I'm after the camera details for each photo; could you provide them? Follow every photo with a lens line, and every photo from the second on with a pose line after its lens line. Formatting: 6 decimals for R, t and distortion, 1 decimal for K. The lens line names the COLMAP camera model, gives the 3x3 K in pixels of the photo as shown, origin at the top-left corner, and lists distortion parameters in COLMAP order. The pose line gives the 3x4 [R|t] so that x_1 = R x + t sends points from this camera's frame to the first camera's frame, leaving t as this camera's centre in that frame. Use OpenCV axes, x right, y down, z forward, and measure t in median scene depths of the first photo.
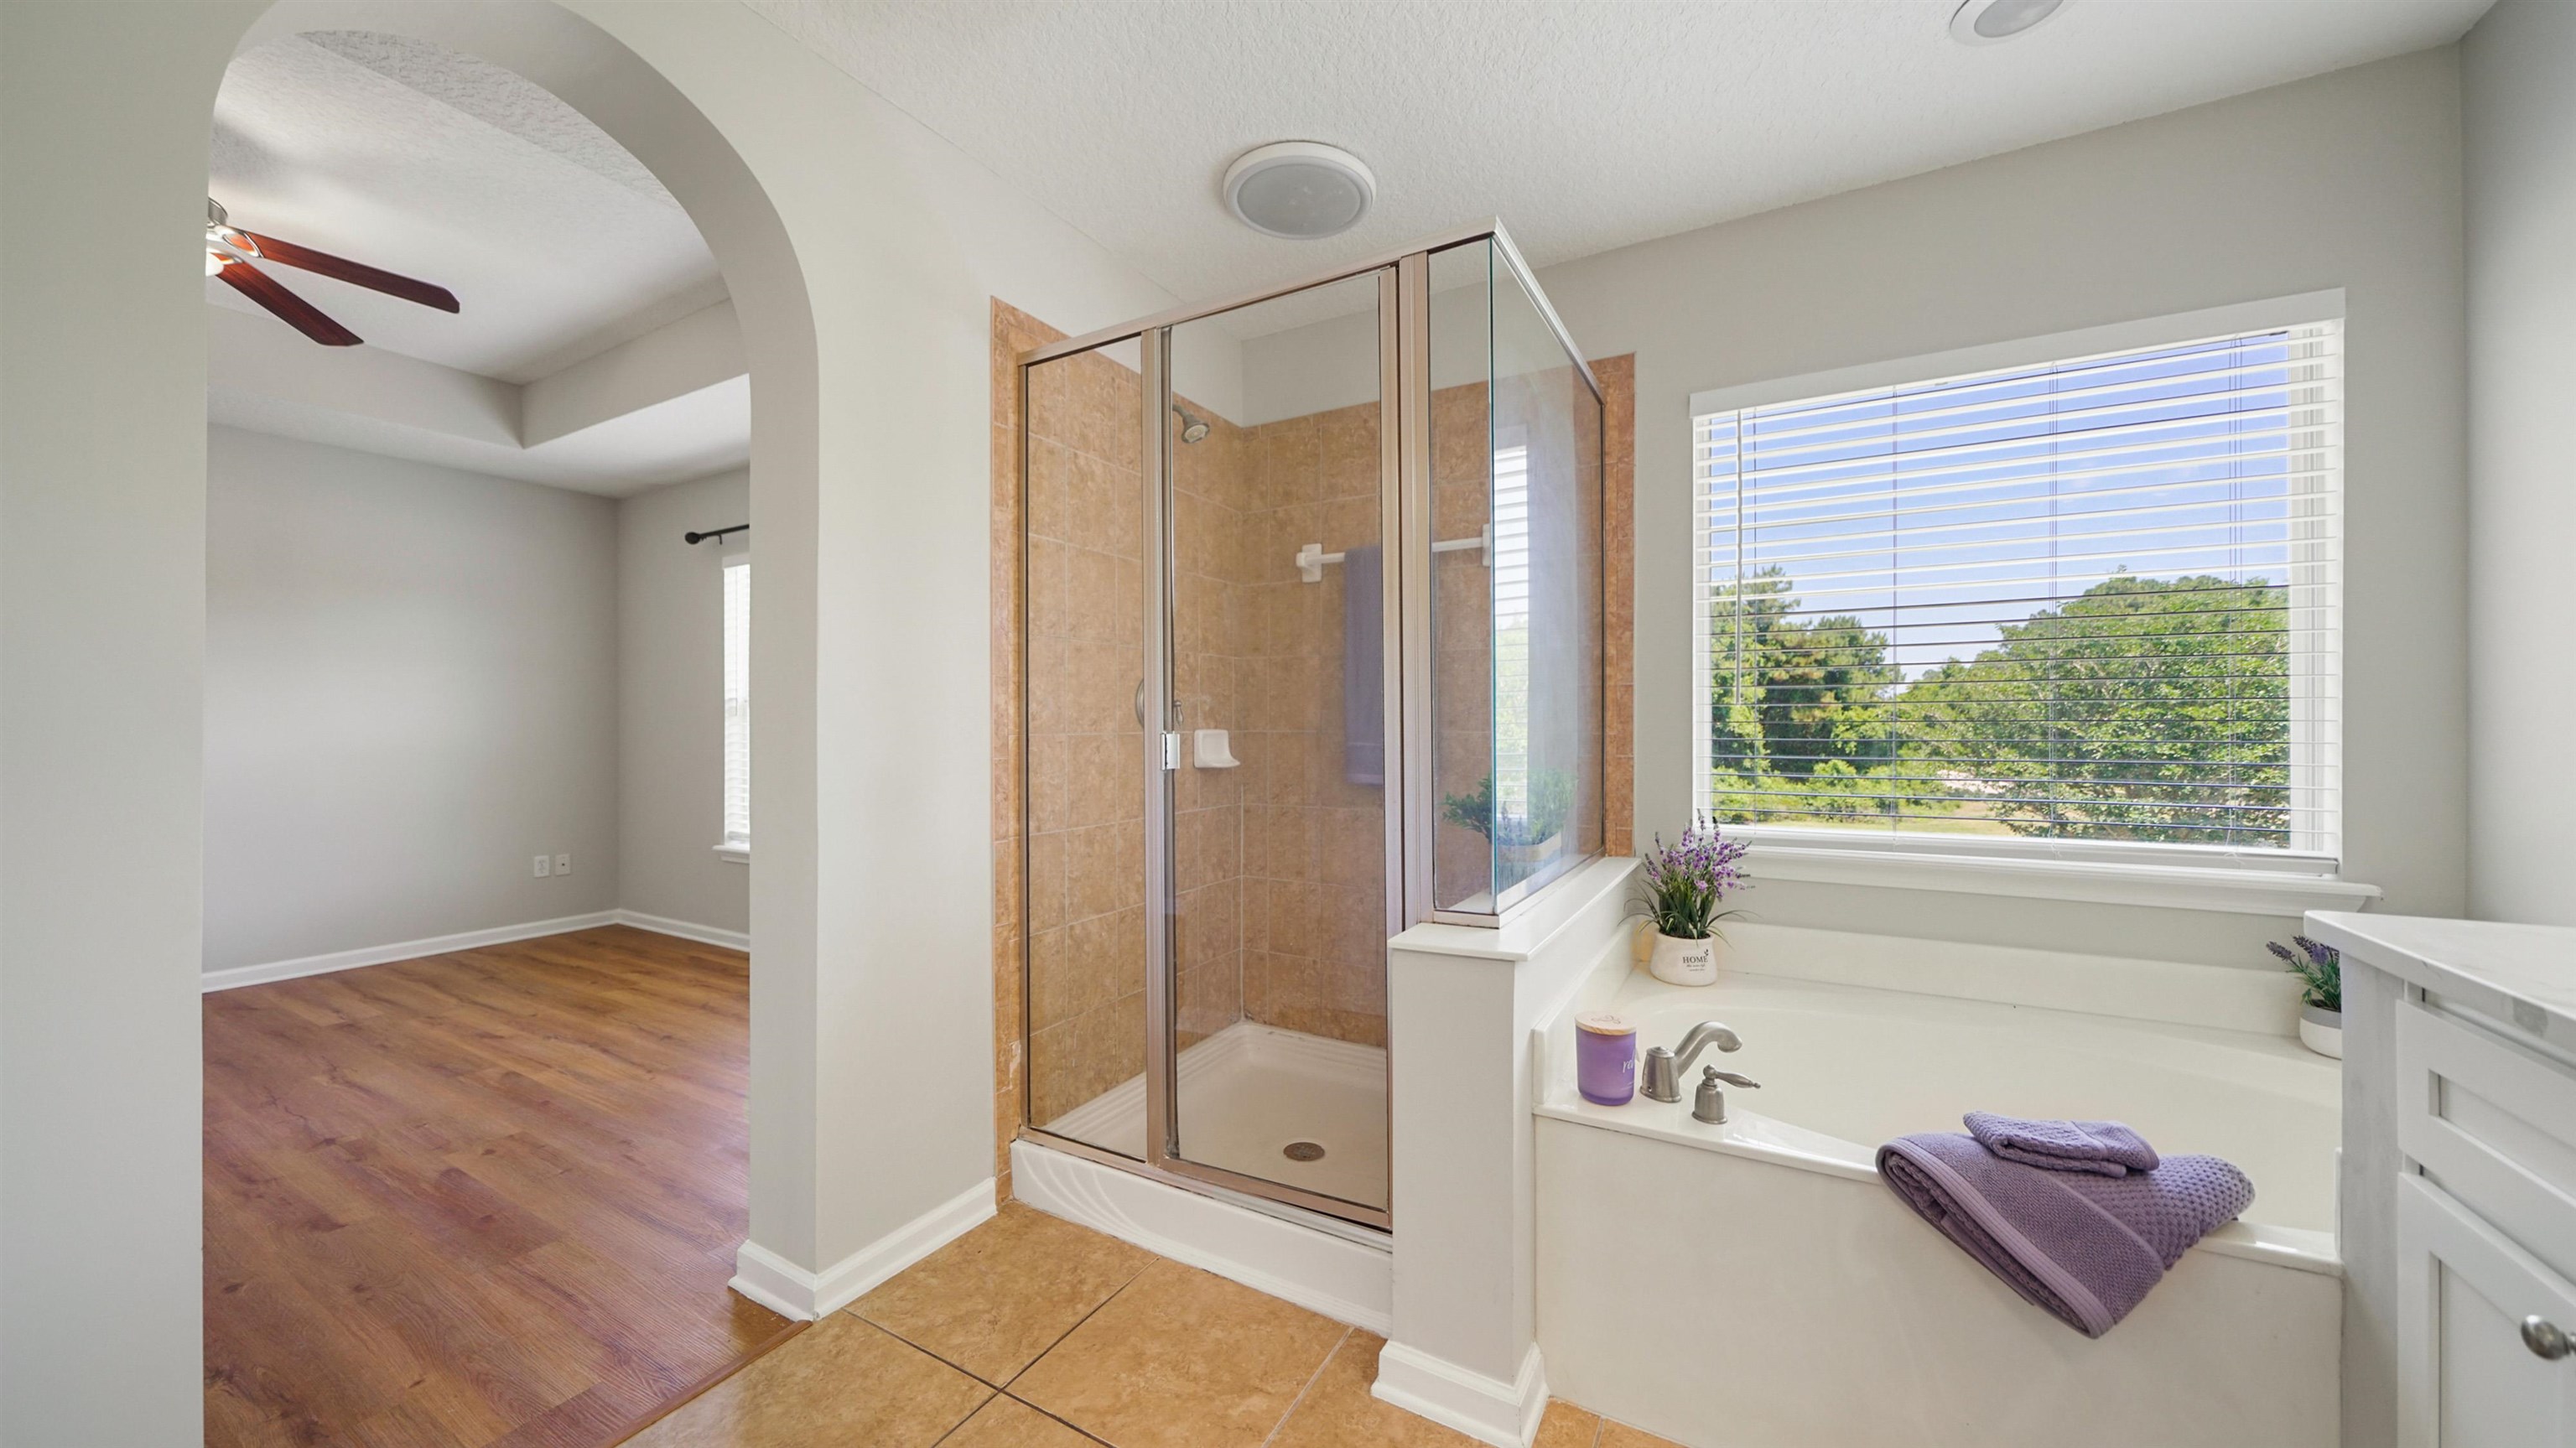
lens RADIAL K [[891.0, 0, 1281.5], [0, 891.0, 725.5], [0, 0, 1]] dist [-0.003835, -0.000114]
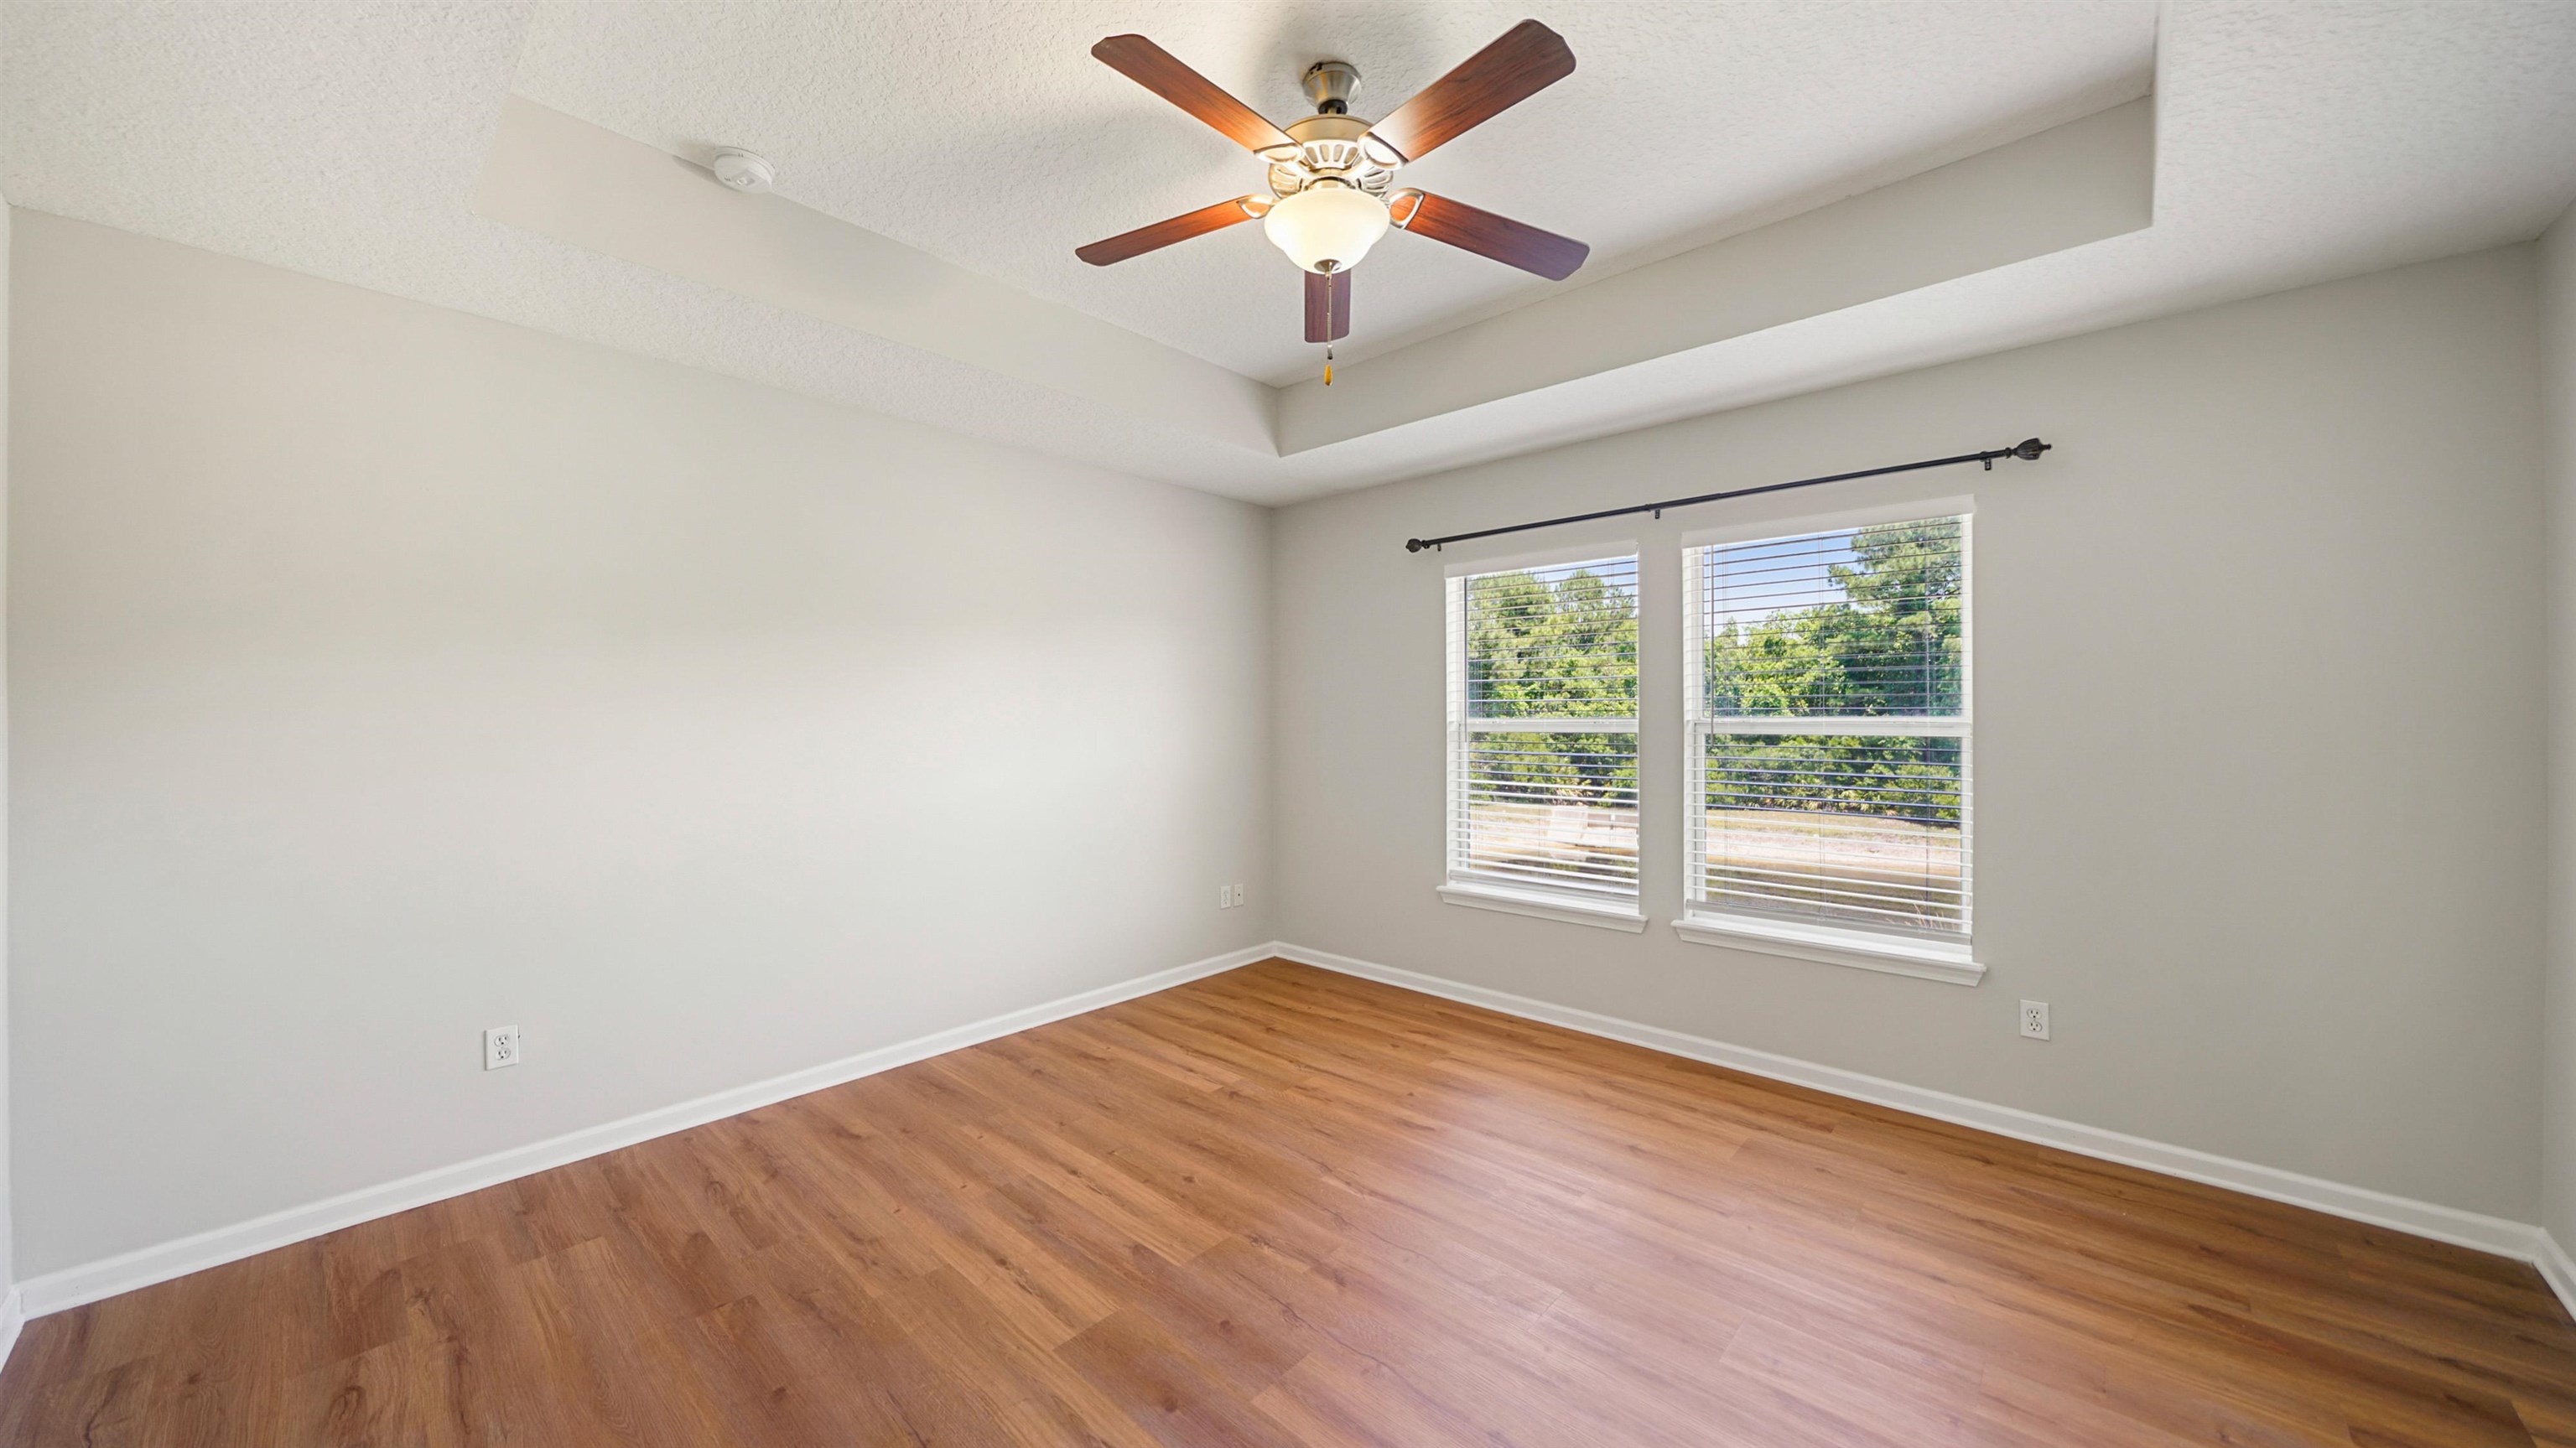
lens RADIAL K [[891.0, 0, 1281.5], [0, 891.0, 725.5], [0, 0, 1]] dist [-0.003835, -0.000114]
pose [[0.975414, 0.000914, -0.220379, -0.595782], [0.002023, 0.999912, 0.013101, -0.040241], [0.220372, -0.013225, 0.975326, 0.086093]]
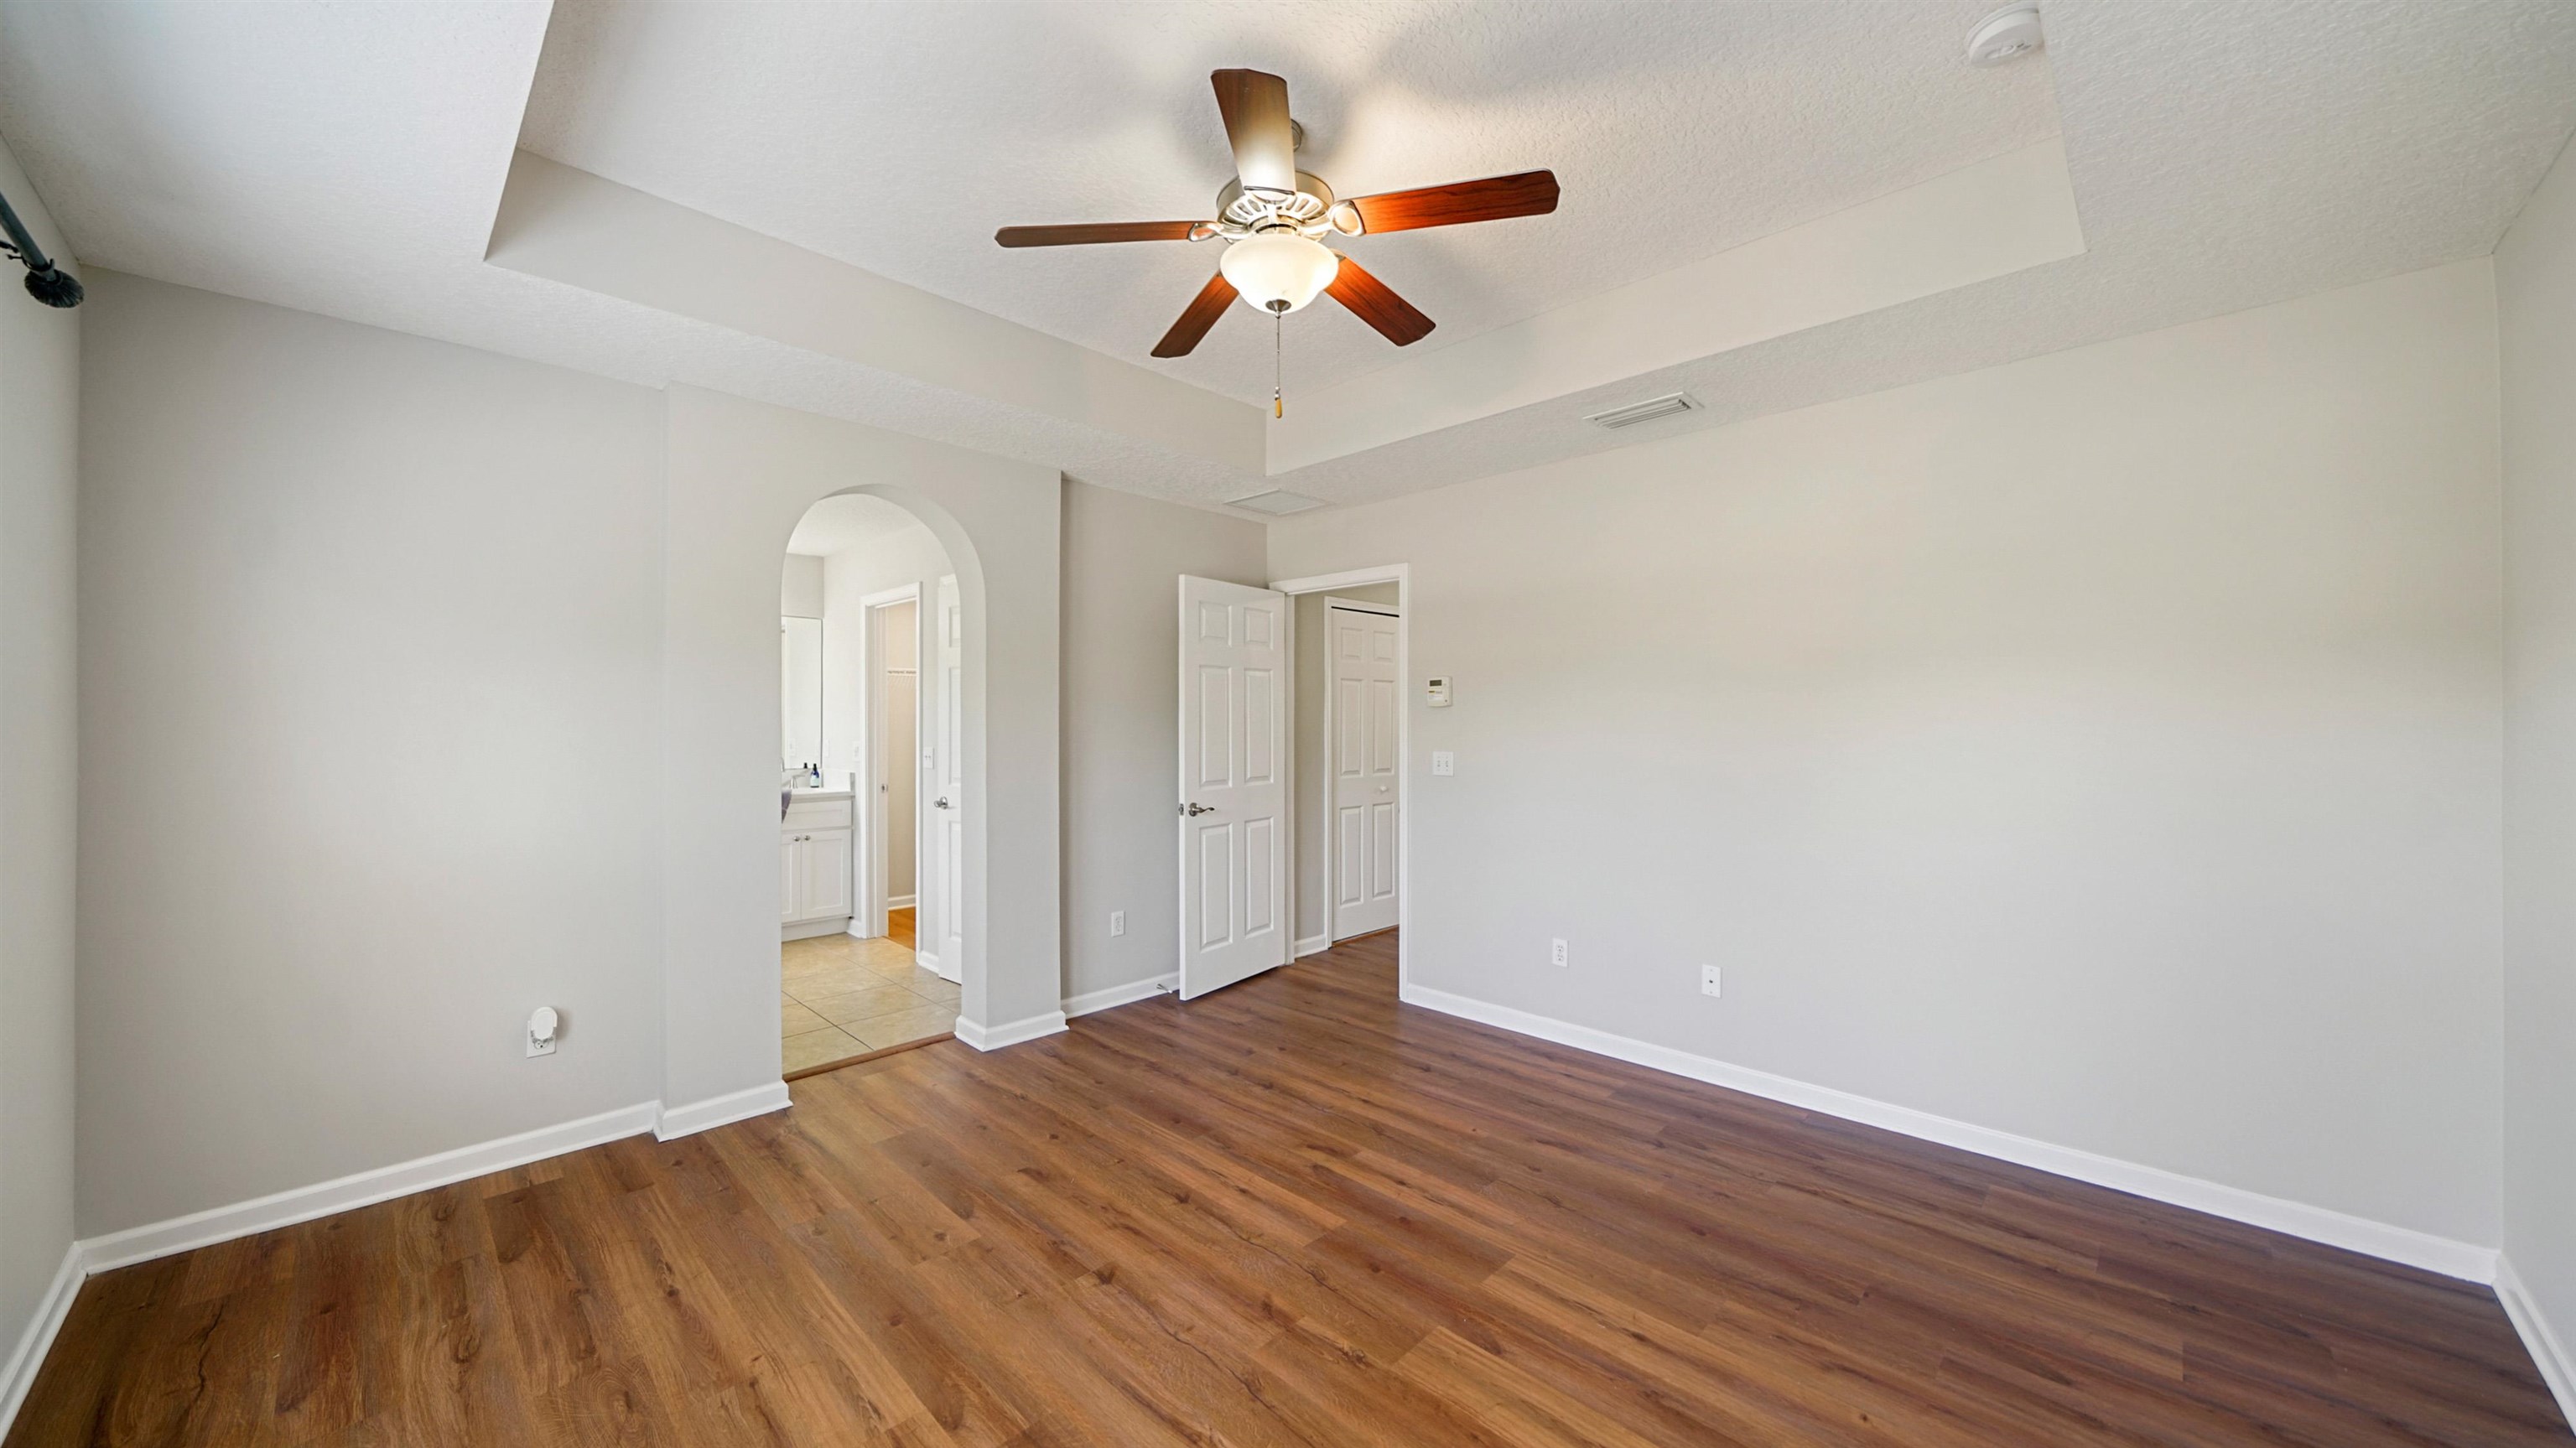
lens RADIAL K [[891.0, 0, 1281.5], [0, 891.0, 725.5], [0, 0, 1]] dist [-0.003835, -0.000114]
pose [[-0.967557, 0.002279, 0.252642, -0.788688], [0.002624, 0.999996, 0.001030, -0.041773], [-0.252639, 0.001659, -0.967559, 0.969920]]
